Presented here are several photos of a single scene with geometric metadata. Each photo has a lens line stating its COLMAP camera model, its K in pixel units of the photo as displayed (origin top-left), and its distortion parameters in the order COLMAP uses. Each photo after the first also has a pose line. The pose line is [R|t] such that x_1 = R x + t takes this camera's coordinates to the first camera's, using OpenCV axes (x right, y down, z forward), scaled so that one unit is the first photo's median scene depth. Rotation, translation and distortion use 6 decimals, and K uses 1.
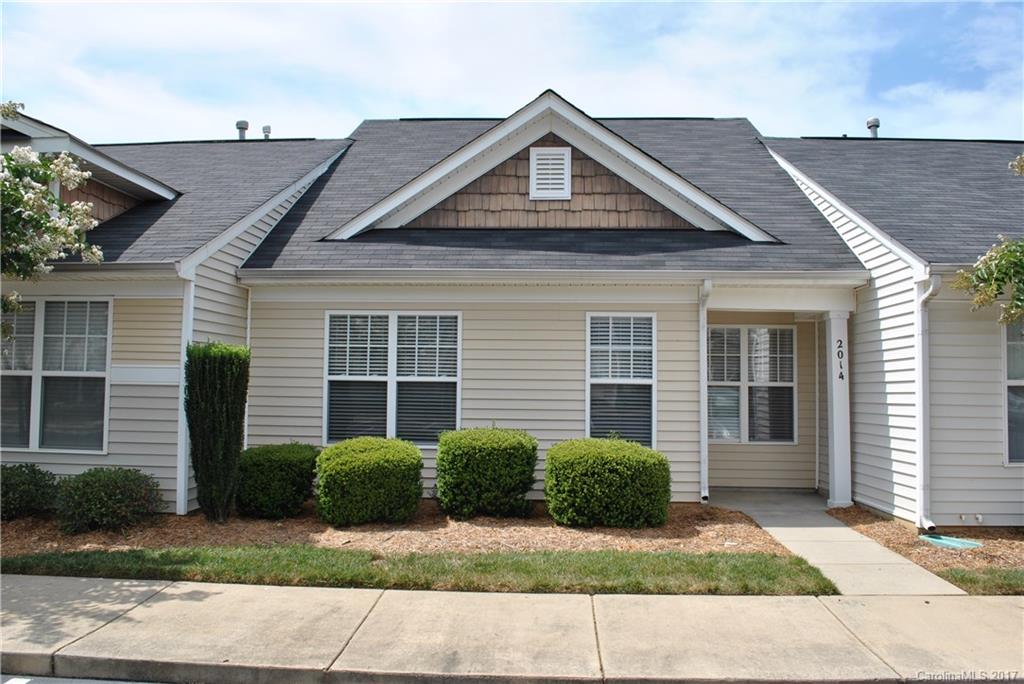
lens RADIAL K [[805.2, 0, 515.9], [0, 805.2, 341.3], [0, 0, 1]] dist [-0.082490, 0.010809]
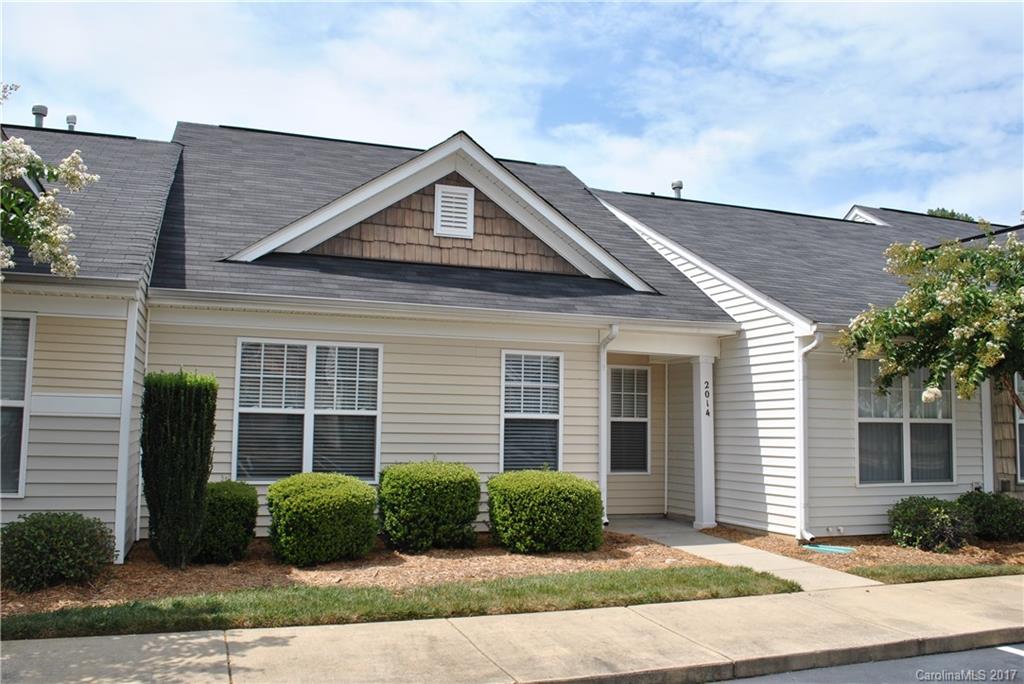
lens RADIAL K [[855.5, 0, 533.1], [0, 855.5, 338.5], [0, 0, 1]] dist [-0.076708, 0.003176]
pose [[0.921185, 0.041411, 0.386916, -0.307149], [-0.026972, 0.998725, -0.042674, -0.004343], [-0.388189, 0.028874, 0.921127, -0.040850]]
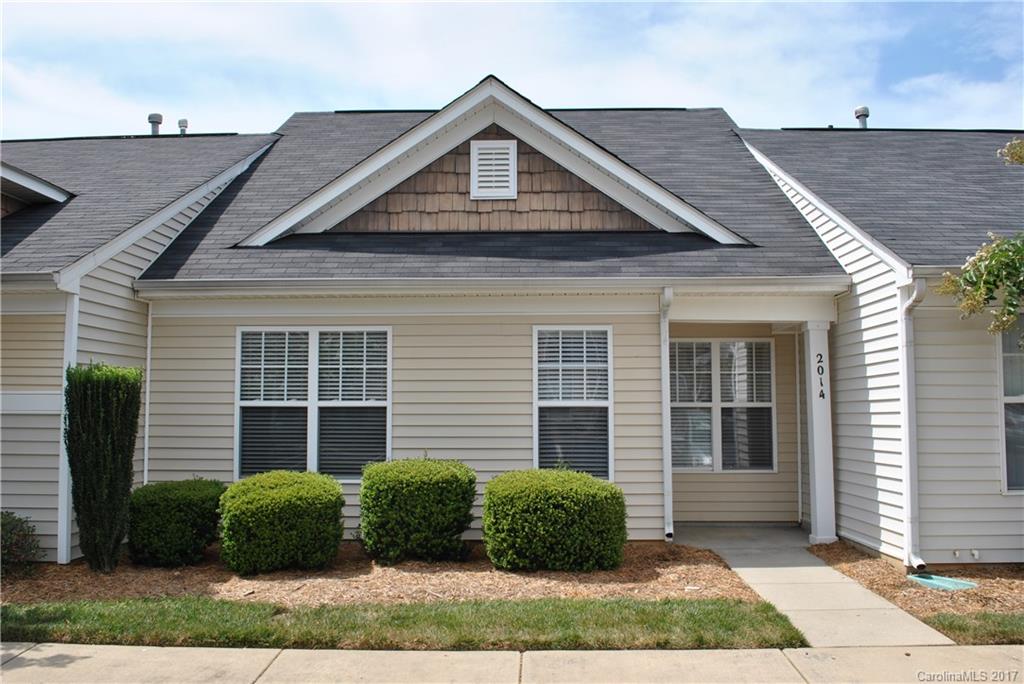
lens RADIAL K [[893.3, 0, 512.0], [0, 893.3, 342.0], [0, 0, 1]] dist [-0.075969, 0.012674]
pose [[0.999541, -0.010581, 0.028405, 0.036611], [0.011144, 0.999743, -0.019717, 0.000788], [-0.028189, 0.020025, 0.999402, 0.021556]]
